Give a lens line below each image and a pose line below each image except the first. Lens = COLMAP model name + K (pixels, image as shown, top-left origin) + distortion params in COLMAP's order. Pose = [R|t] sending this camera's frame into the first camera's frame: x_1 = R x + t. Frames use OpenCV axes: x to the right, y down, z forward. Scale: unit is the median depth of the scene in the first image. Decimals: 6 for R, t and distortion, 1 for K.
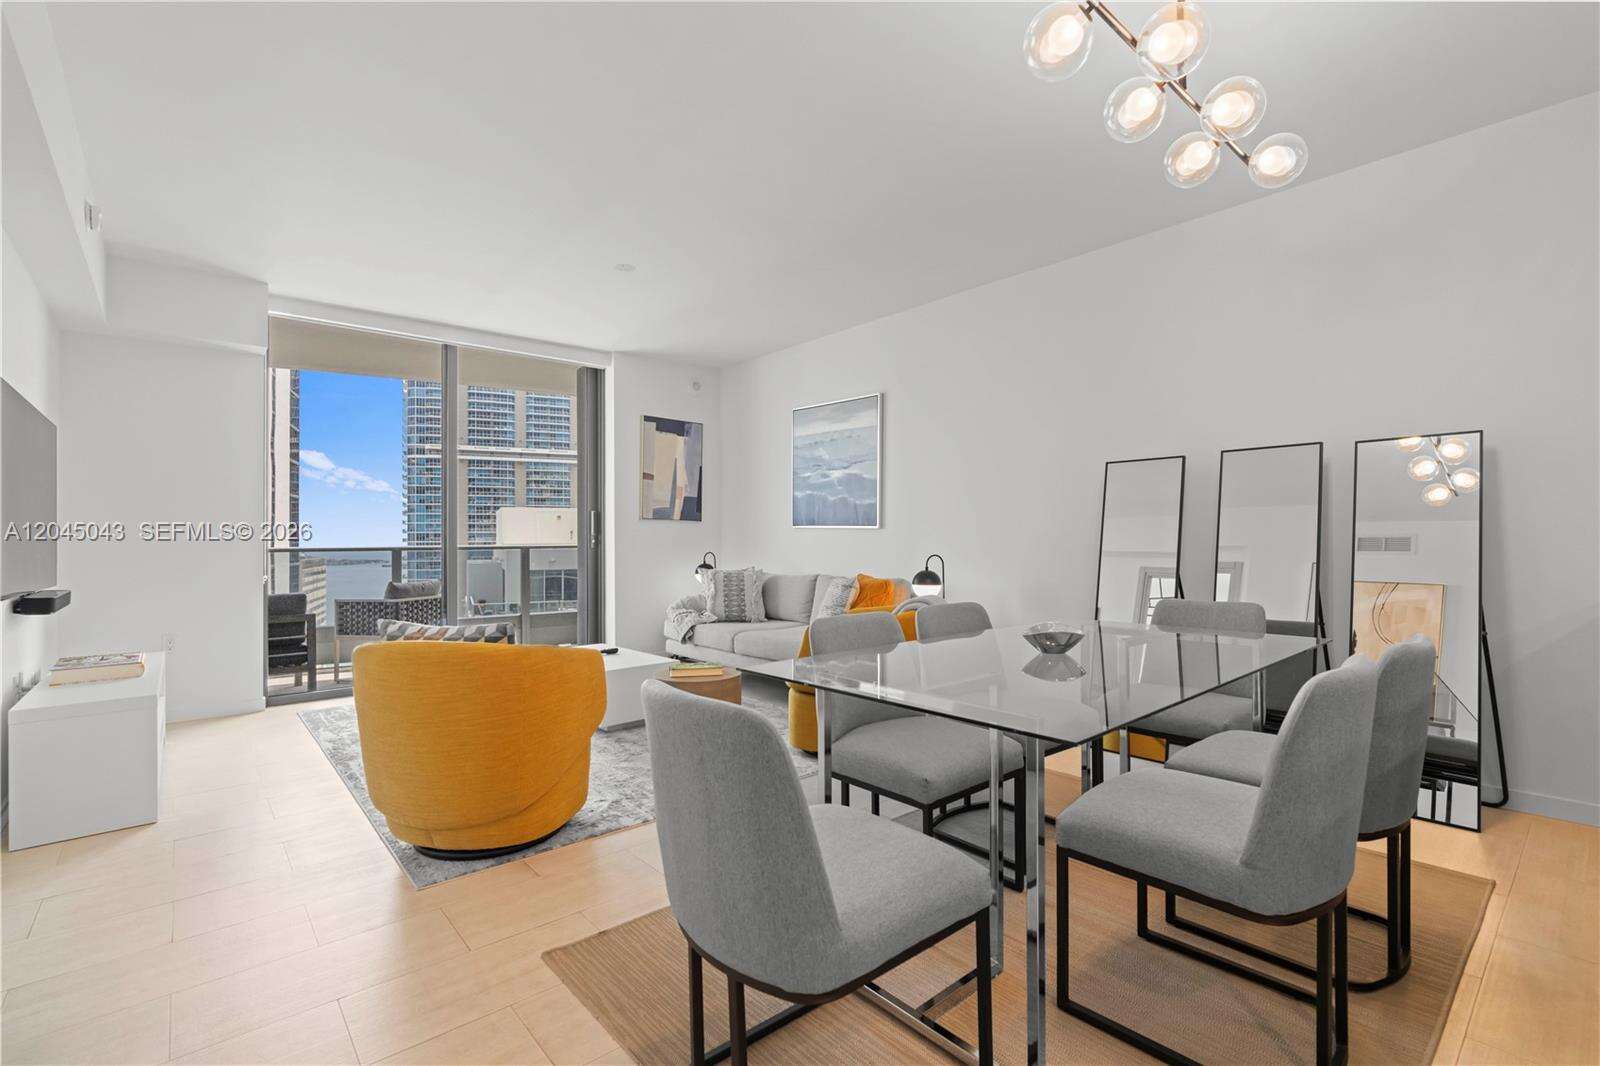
lens RADIAL K [[715.6, 0, 809.8], [0, 715.6, 538.3], [0, 0, 1]] dist [-0.001529, 0.000060]
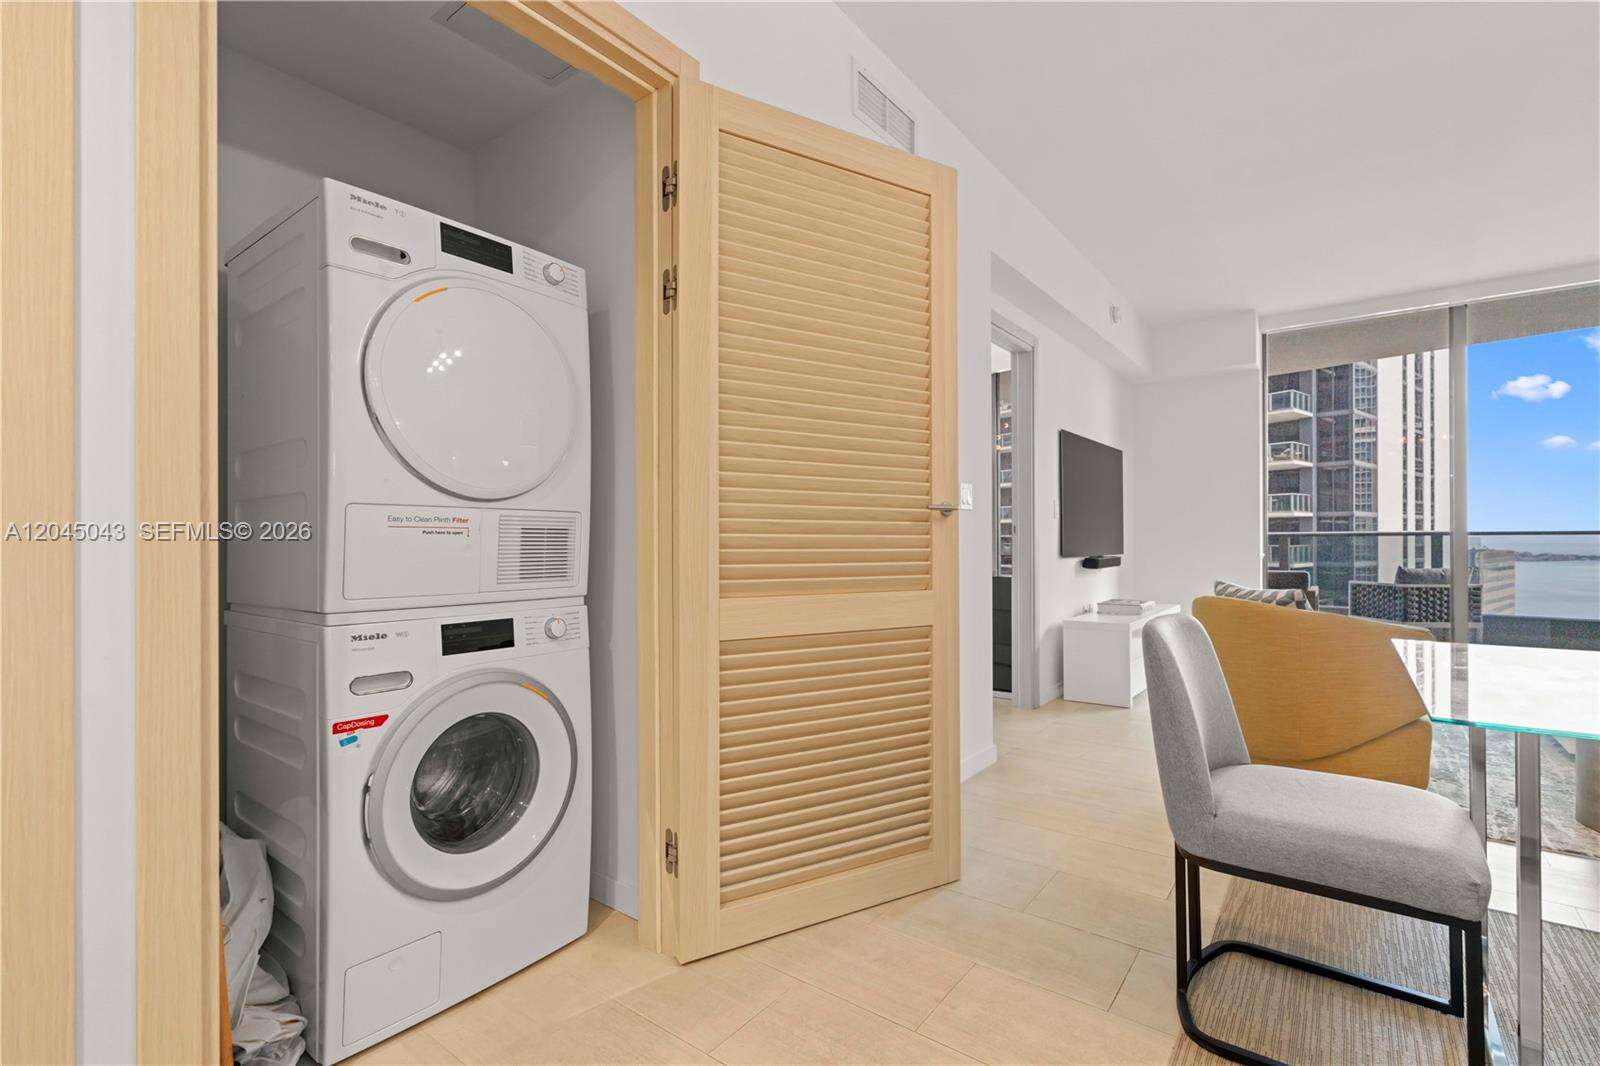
lens RADIAL K [[718.4, 0, 806.8], [0, 718.4, 528.0], [0, 0, 1]] dist [-0.001621, -0.000122]
pose [[0.198257, -0.008257, -0.980115, 0.210762], [0.006383, 0.999954, -0.007132, 0.011349], [0.980129, -0.004842, 0.198301, 0.021670]]
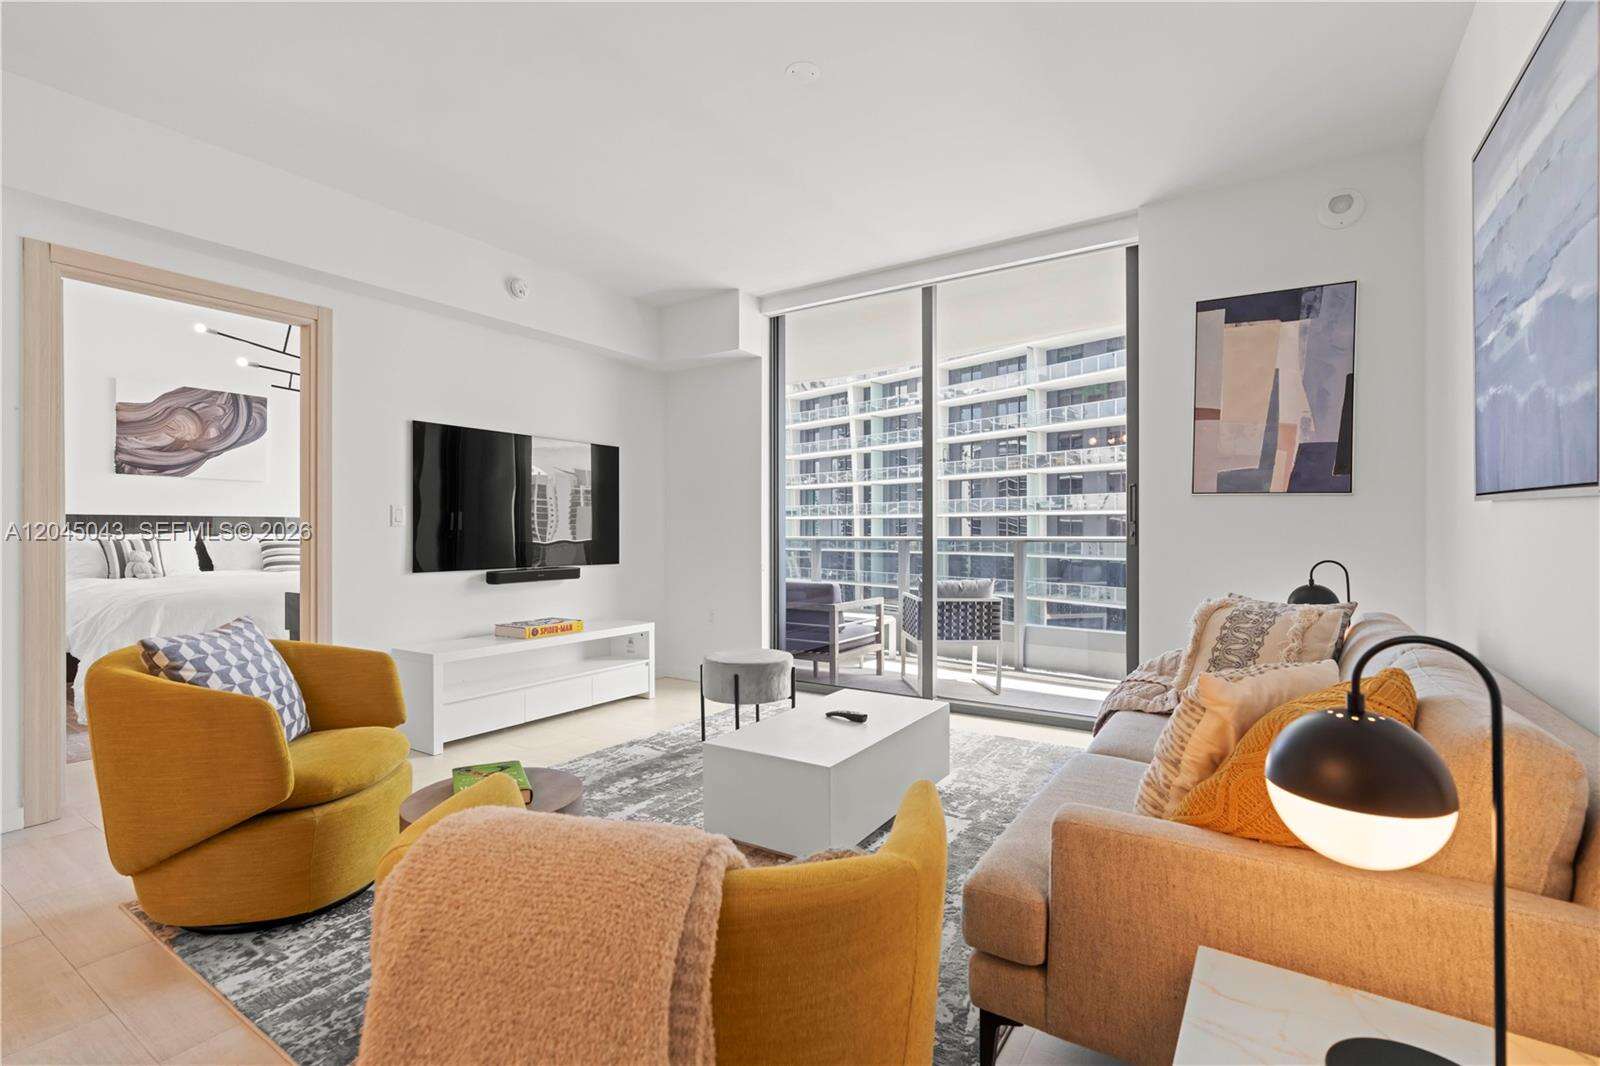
lens RADIAL K [[728.5, 0, 804.7], [0, 728.5, 530.0], [0, 0, 1]] dist [-0.001169, -0.000131]
pose [[0.276028, 0.004816, -0.961138, 0.240813], [0.001533, 0.999984, 0.005451, -0.003424], [0.961148, -0.002978, 0.276016, 0.628039]]
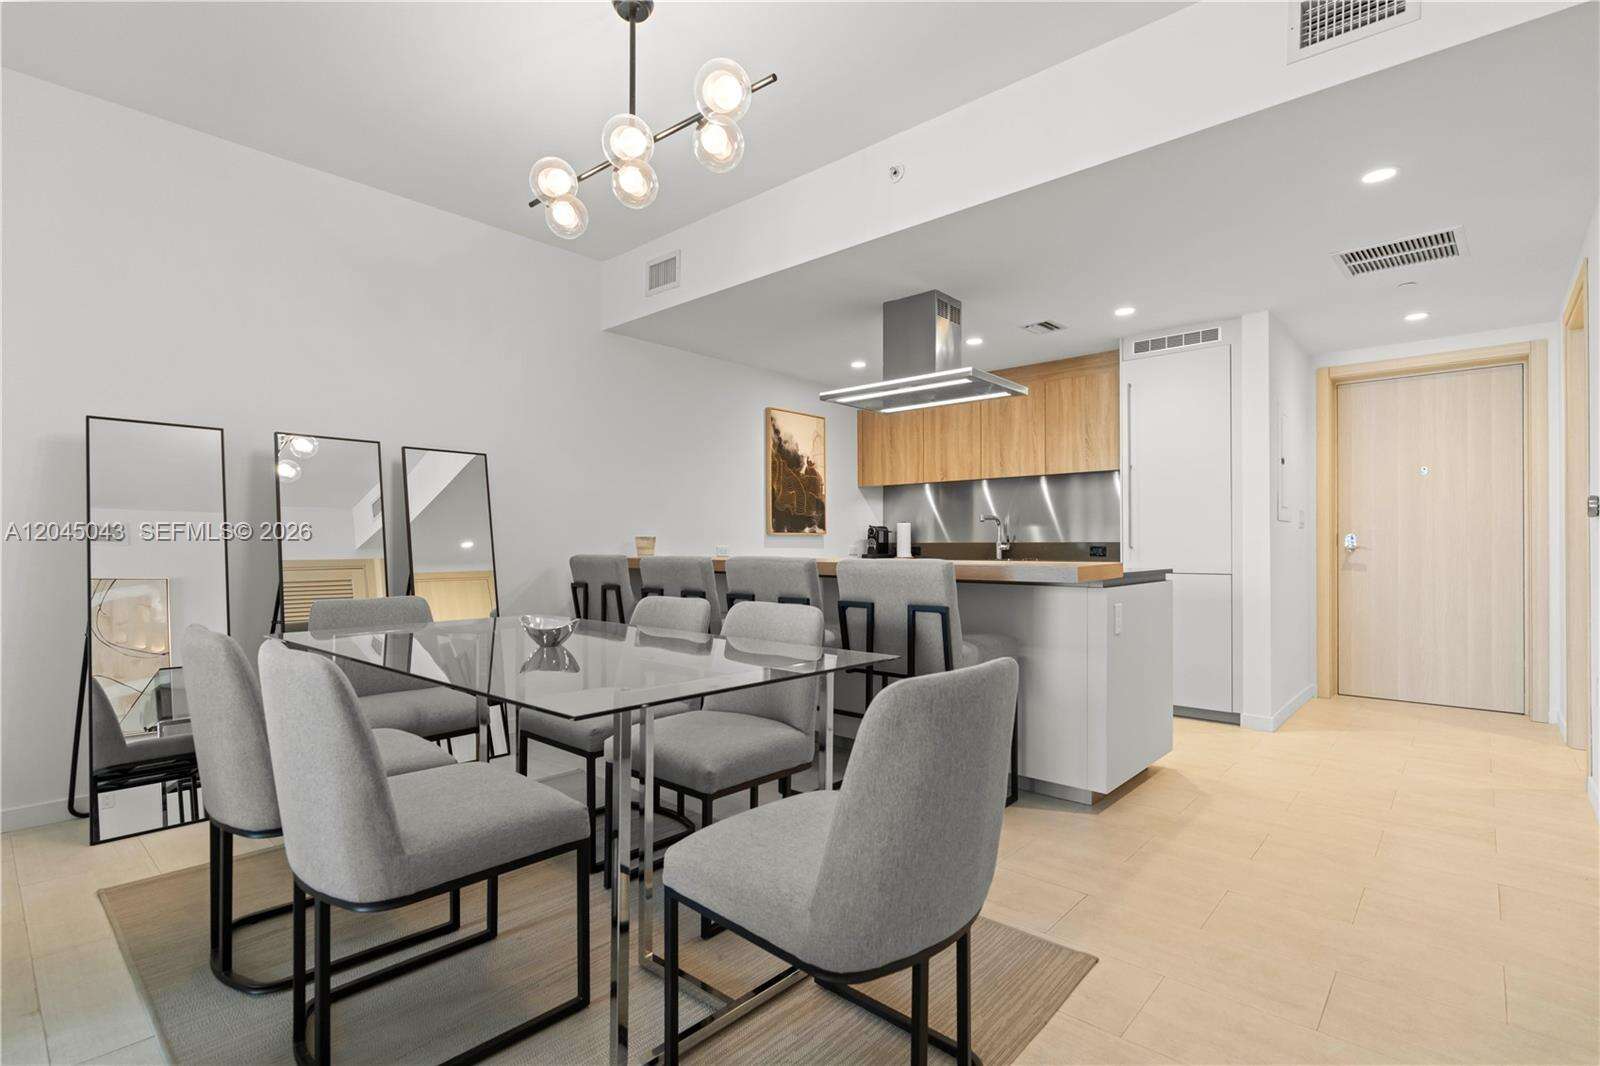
lens RADIAL K [[763.1, 0, 800.2], [0, 763.1, 543.8], [0, 0, 1]] dist [-0.002062, -0.000424]
pose [[-0.116213, 0.007619, 0.993195, -0.253102], [-0.003973, 0.999959, -0.008135, 0.010543], [-0.993216, -0.004891, -0.116178, 0.287674]]
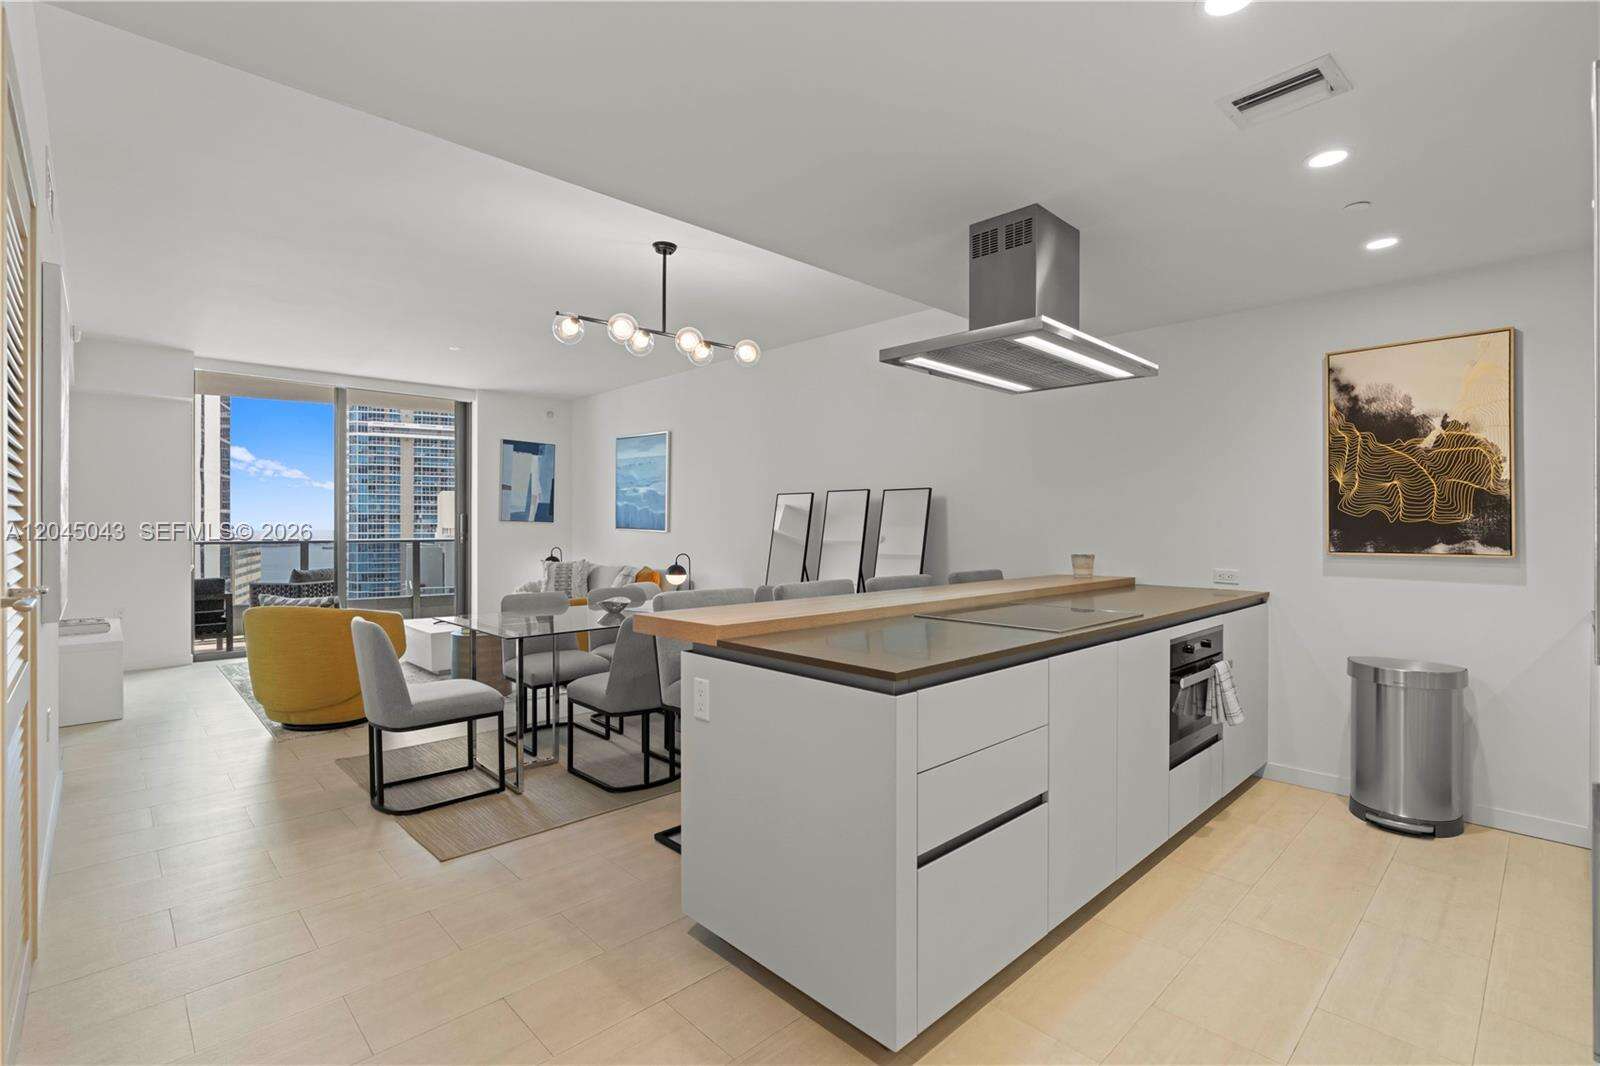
lens RADIAL K [[728.5, 0, 804.7], [0, 728.5, 530.0], [0, 0, 1]] dist [-0.001169, -0.000131]
pose [[0.998857, 0.009171, 0.046905, 0.272203], [-0.009582, 0.999918, 0.008551, -0.030399], [-0.046823, -0.008991, 0.998863, -0.354882]]
